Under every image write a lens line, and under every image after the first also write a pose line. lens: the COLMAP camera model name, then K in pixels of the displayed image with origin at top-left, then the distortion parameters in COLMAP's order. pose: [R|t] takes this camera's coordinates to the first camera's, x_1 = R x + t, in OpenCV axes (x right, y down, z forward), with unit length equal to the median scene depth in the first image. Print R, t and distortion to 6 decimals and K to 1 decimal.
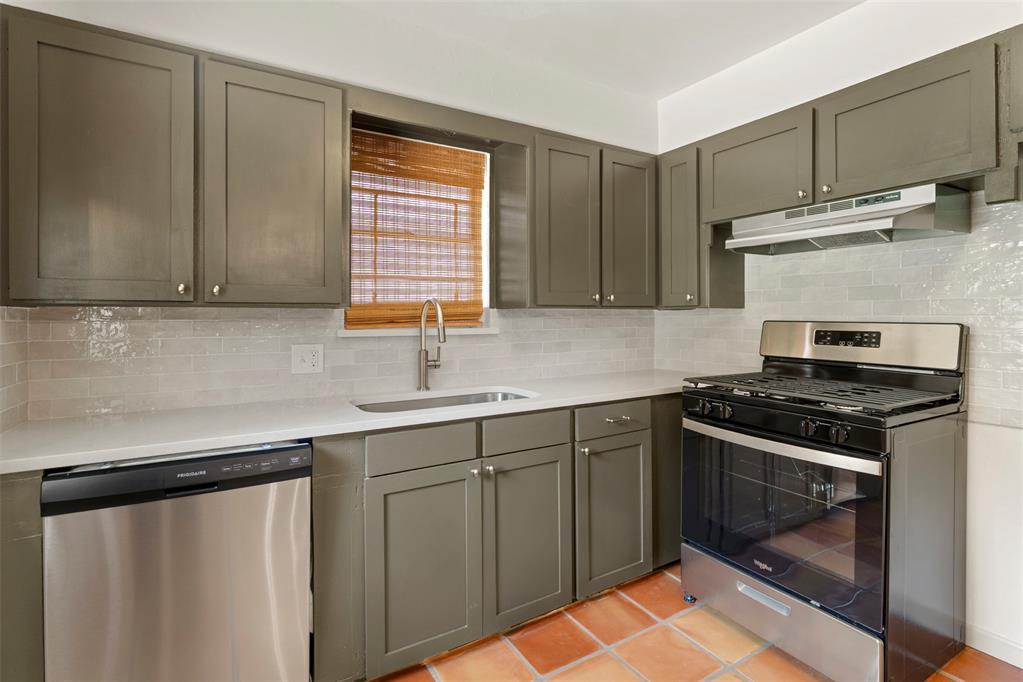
lens RADIAL K [[495.5, 0, 509.5], [0, 495.5, 328.5], [0, 0, 1]] dist [-0.000746, -0.000121]
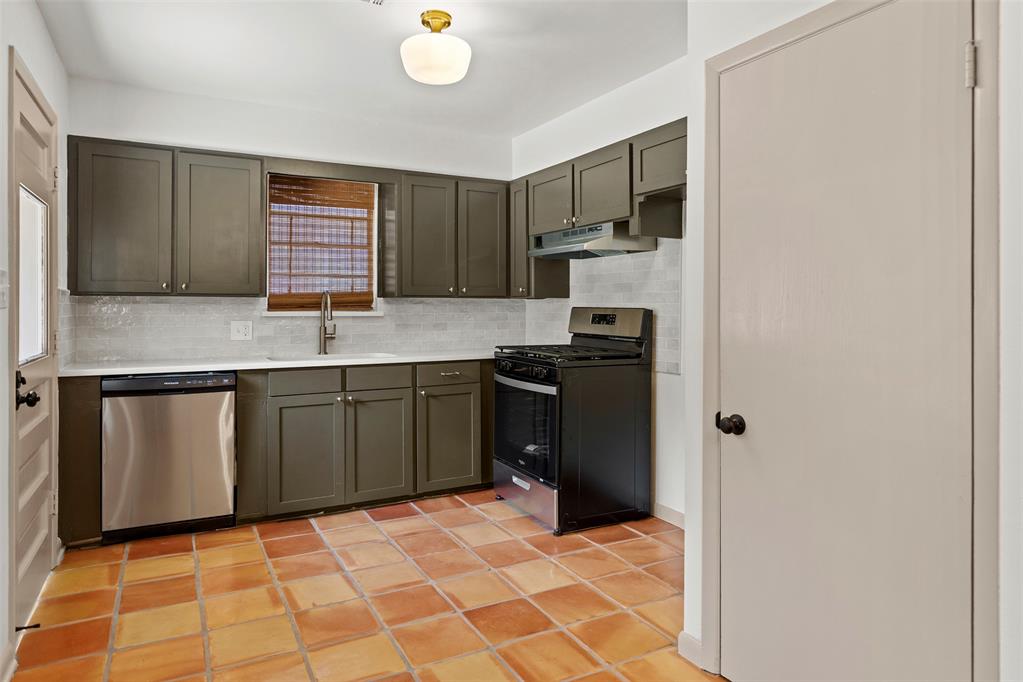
lens RADIAL K [[637.5, 0, 513.7], [0, 637.5, 323.2], [0, 0, 1]] dist [-0.003844, 0.000184]
pose [[0.998930, 0.005938, -0.045860, 0.462100], [-0.005916, 0.999982, 0.000633, 0.029973], [0.045863, -0.000361, 0.998948, -0.815869]]
